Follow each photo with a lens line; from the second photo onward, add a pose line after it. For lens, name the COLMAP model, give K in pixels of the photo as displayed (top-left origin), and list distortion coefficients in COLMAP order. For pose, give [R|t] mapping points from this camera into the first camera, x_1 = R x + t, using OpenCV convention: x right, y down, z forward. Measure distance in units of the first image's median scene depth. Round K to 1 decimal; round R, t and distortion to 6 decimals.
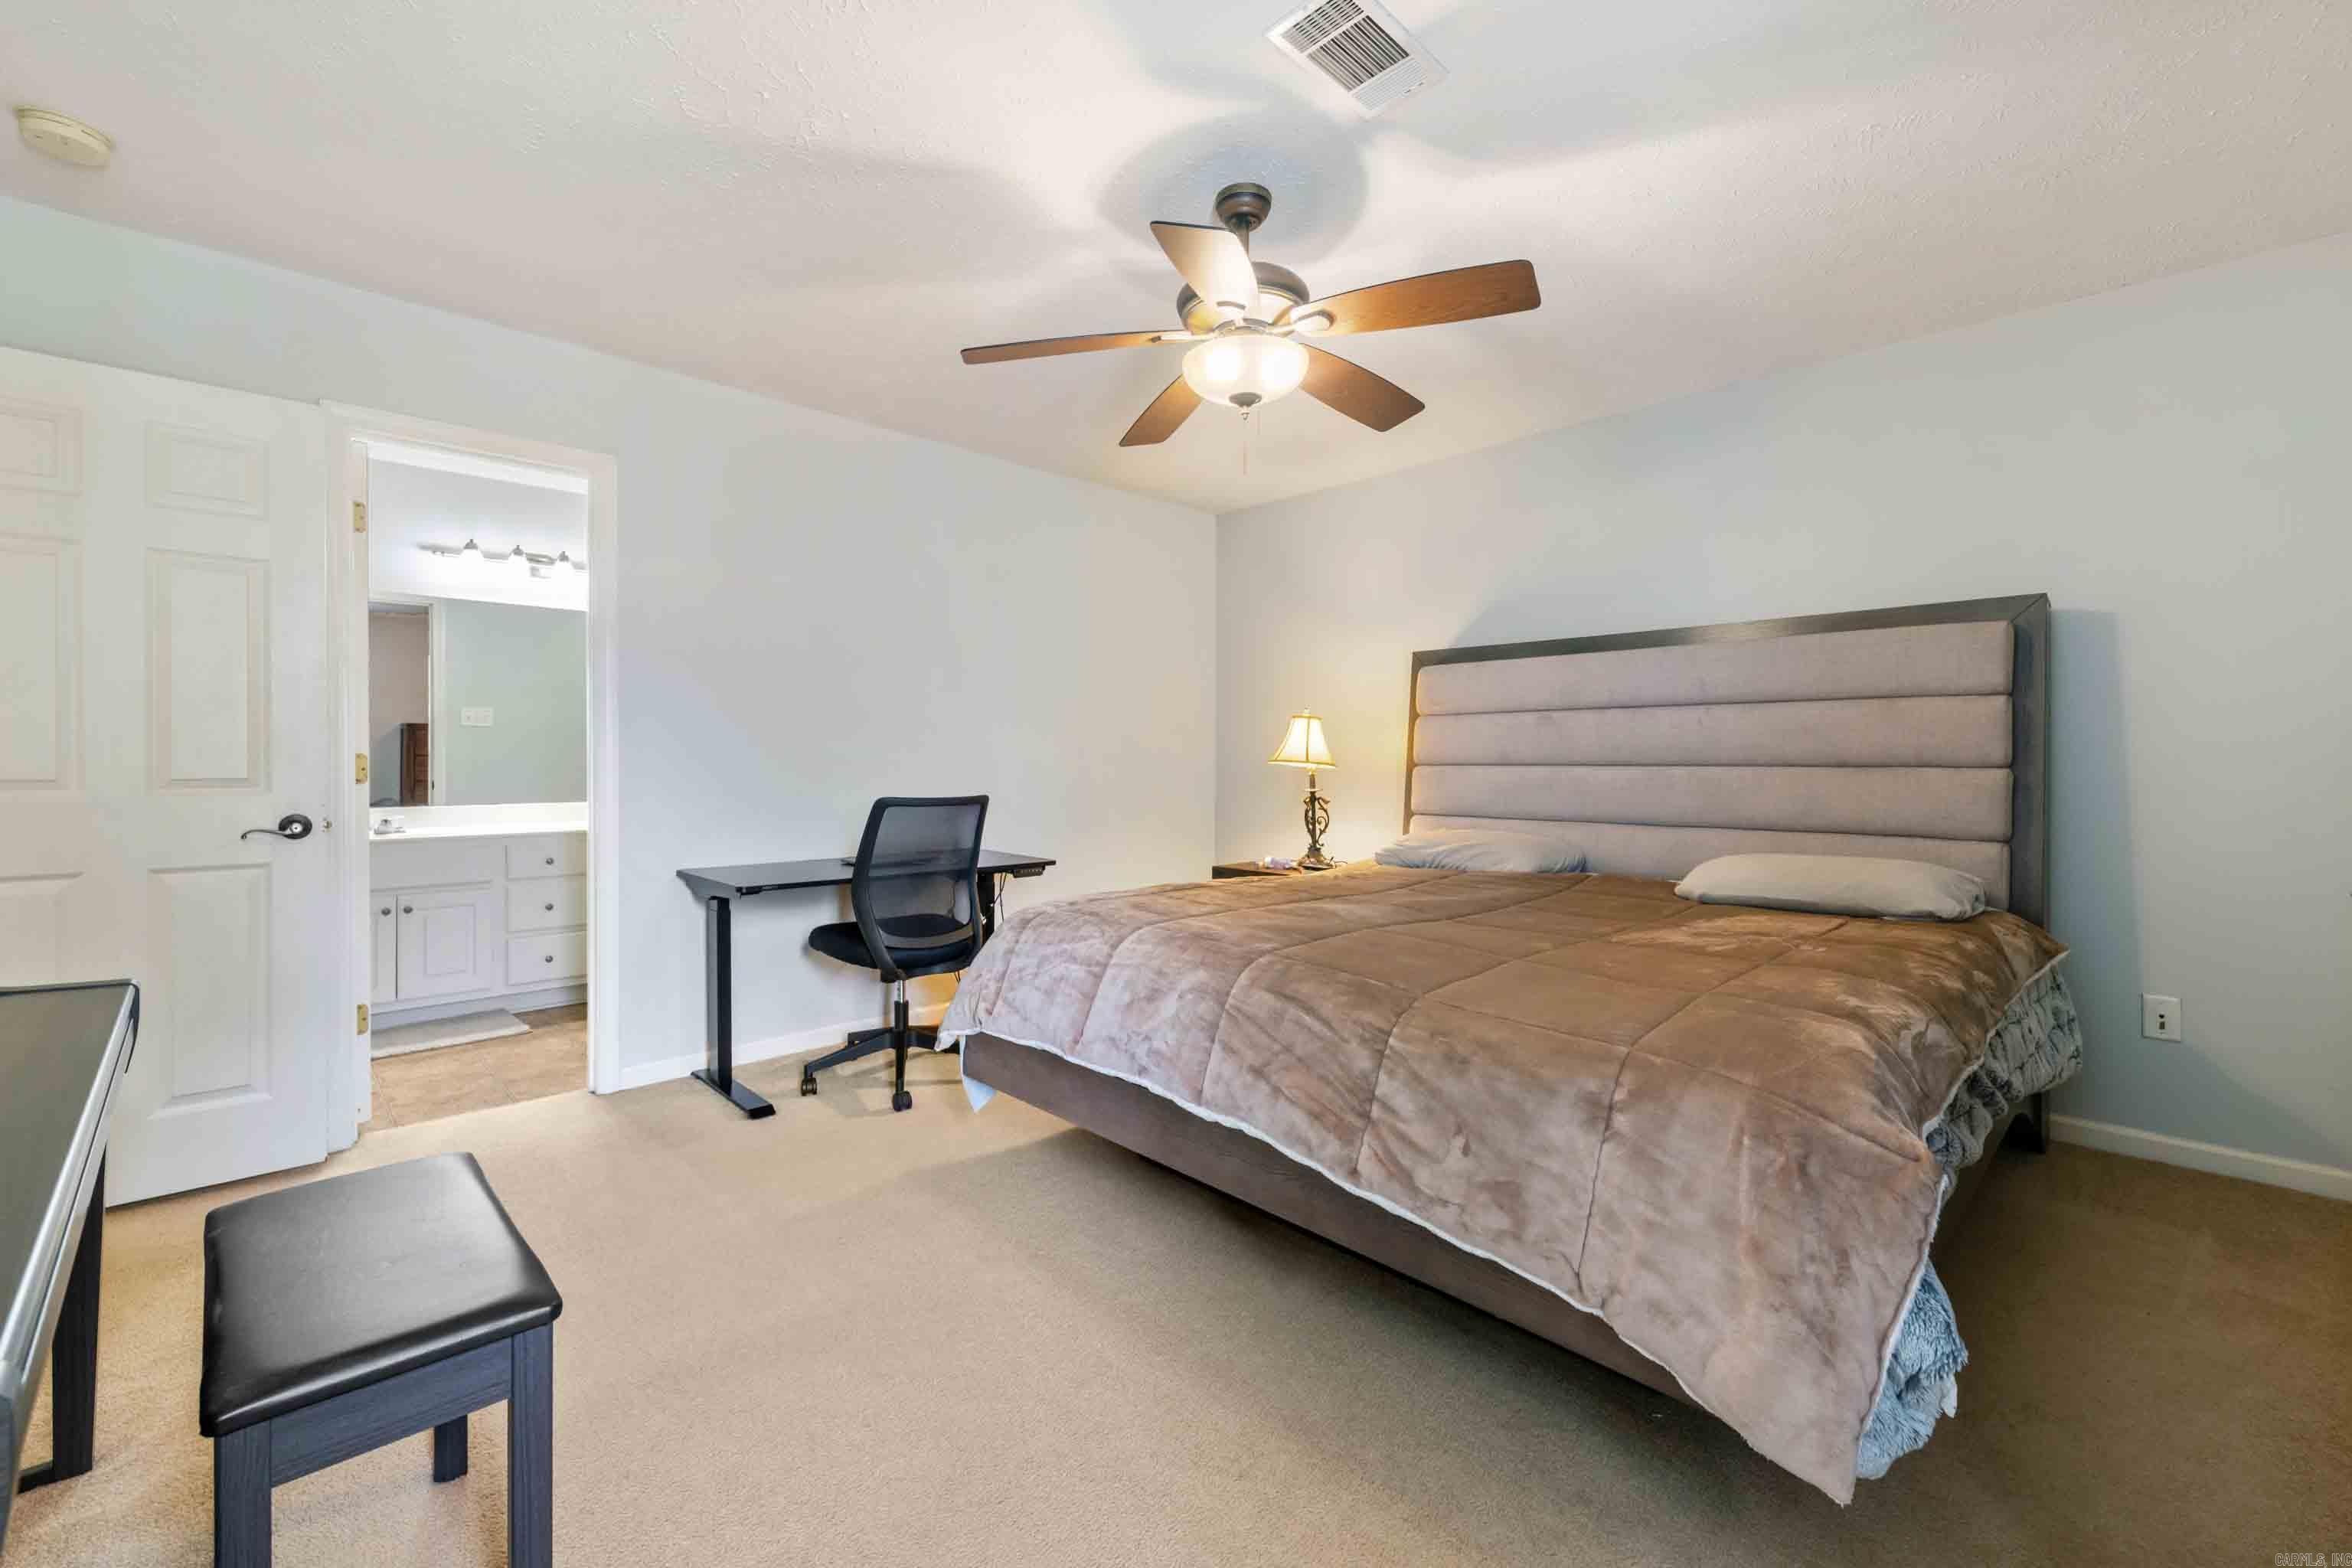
lens RADIAL K [[947.2, 0, 1184.7], [0, 947.2, 772.5], [0, 0, 1]] dist [0.000448, -0.000152]
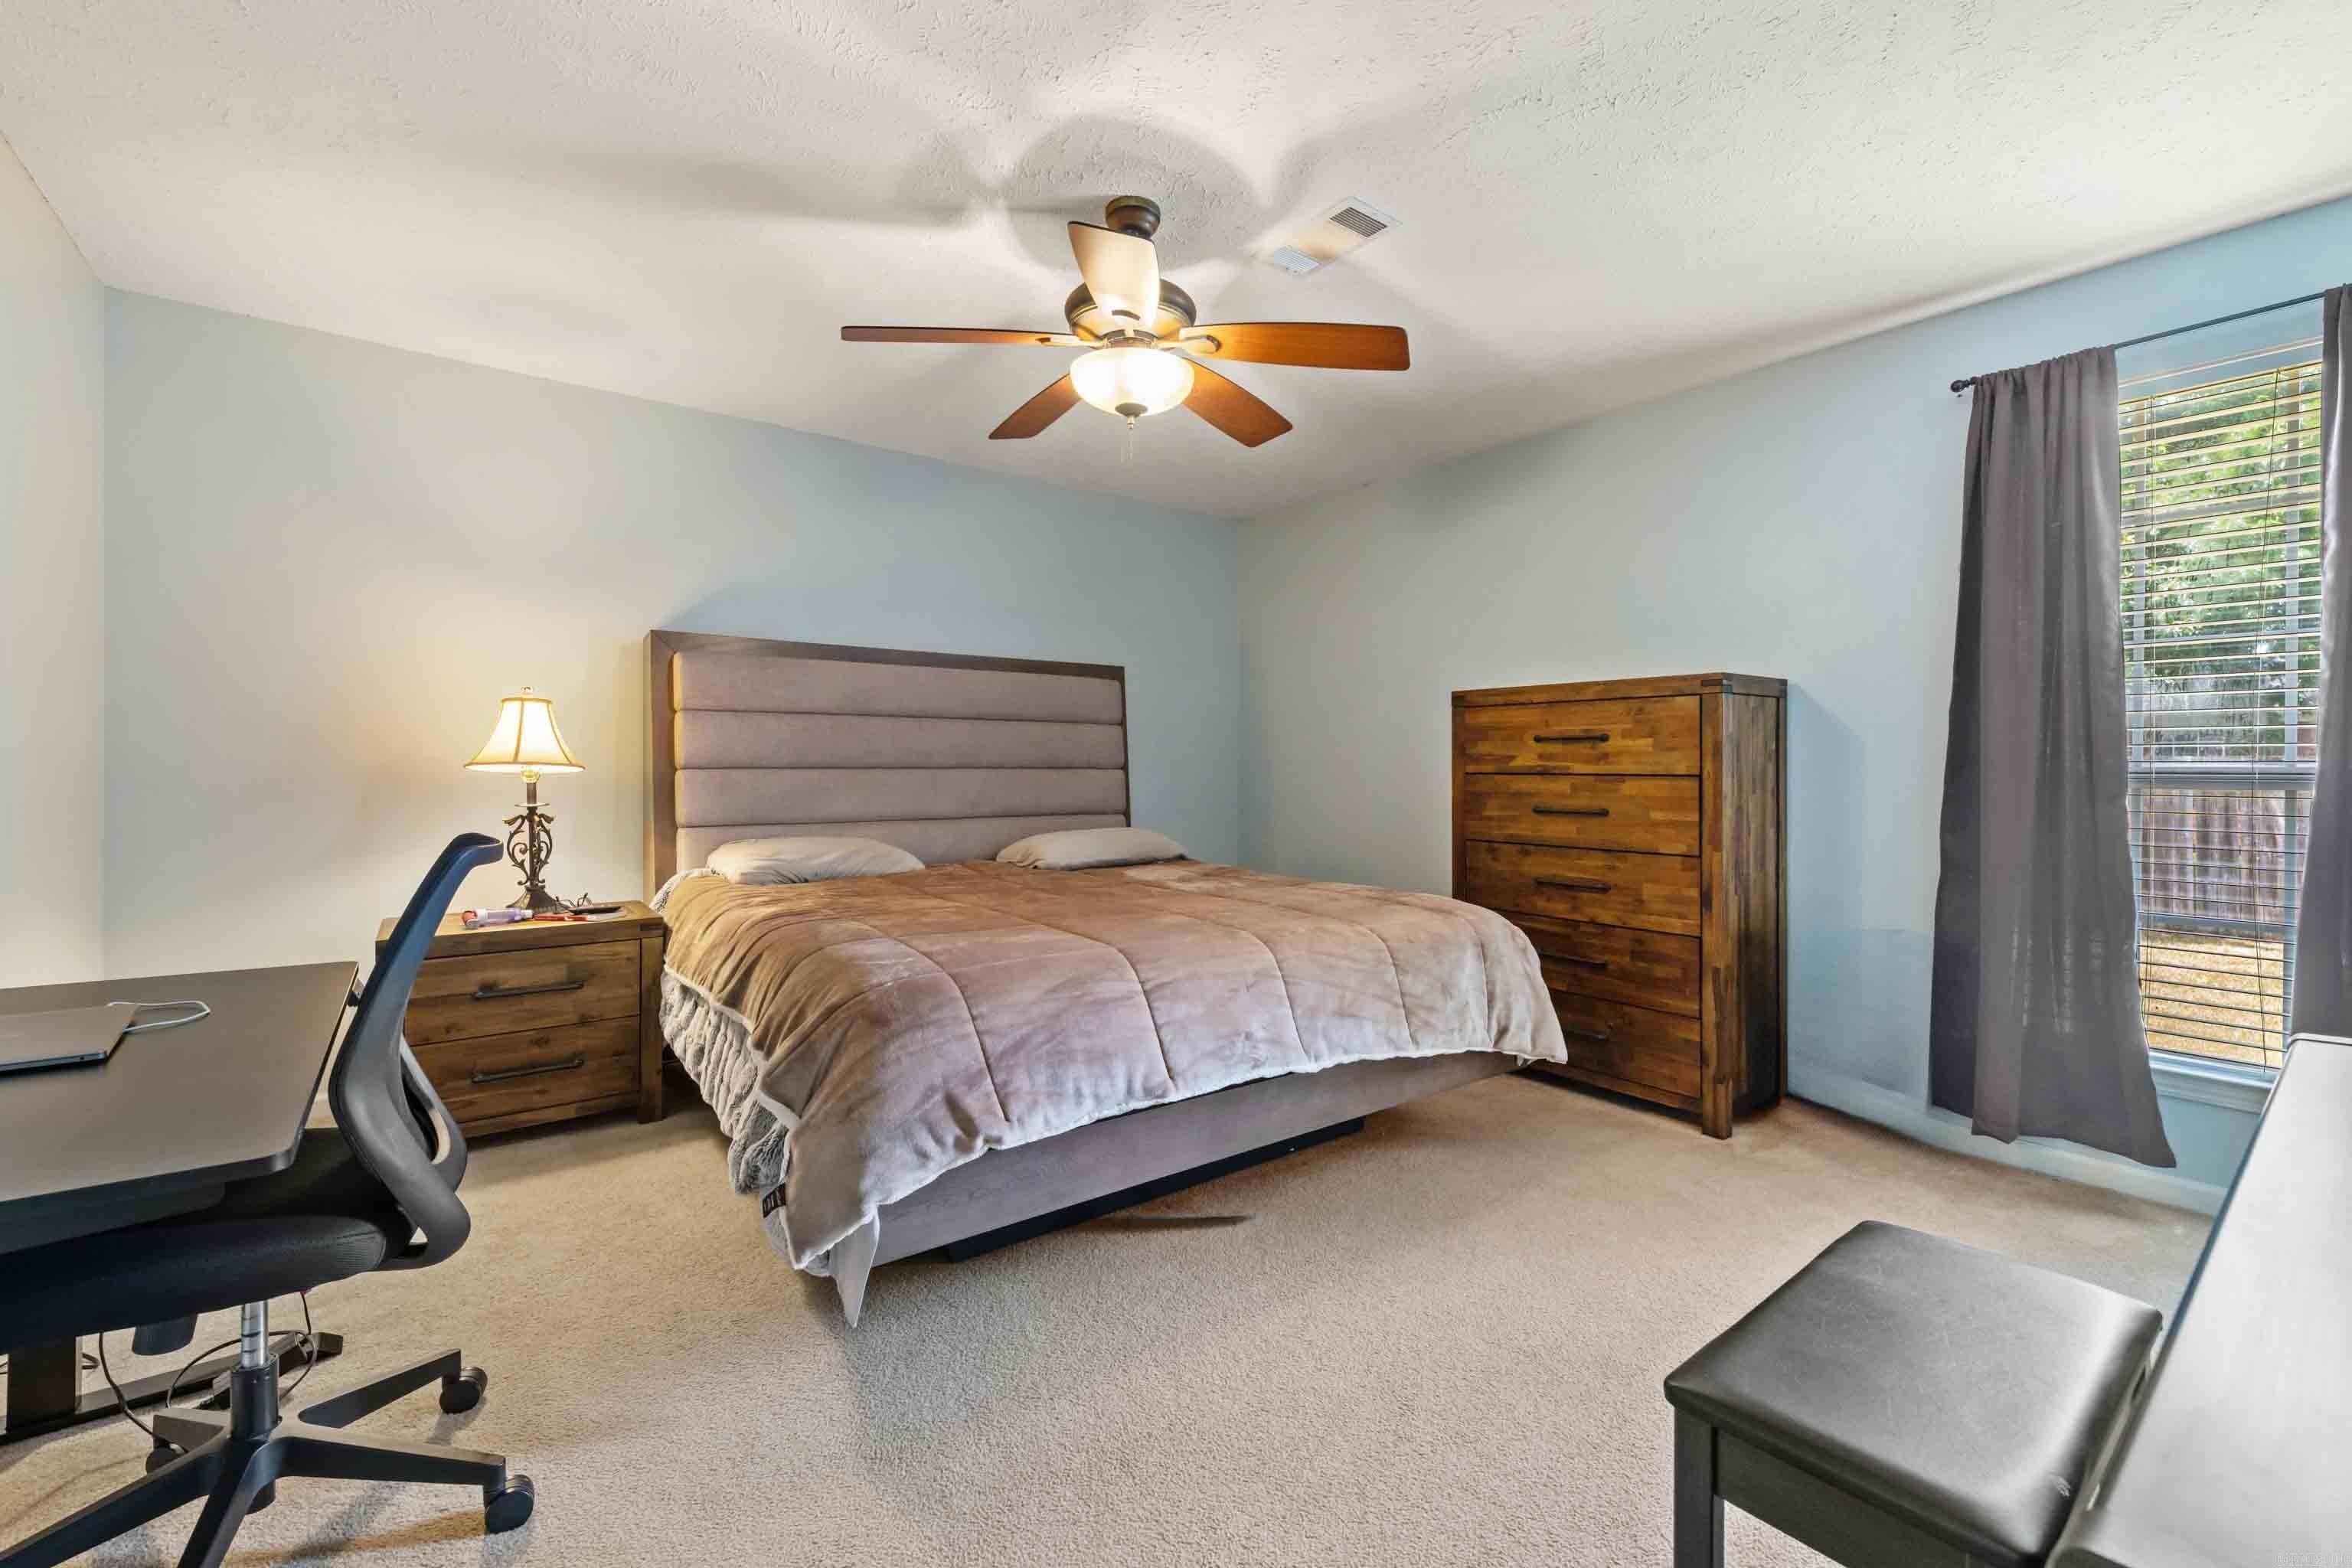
lens RADIAL K [[947.2, 0, 1184.7], [0, 947.2, 772.5], [0, 0, 1]] dist [0.000448, -0.000152]
pose [[0.120061, -0.008844, 0.992727, -0.637975], [0.006970, 0.999943, 0.008065, -0.009708], [-0.992742, 0.005951, 0.120116, 0.558003]]
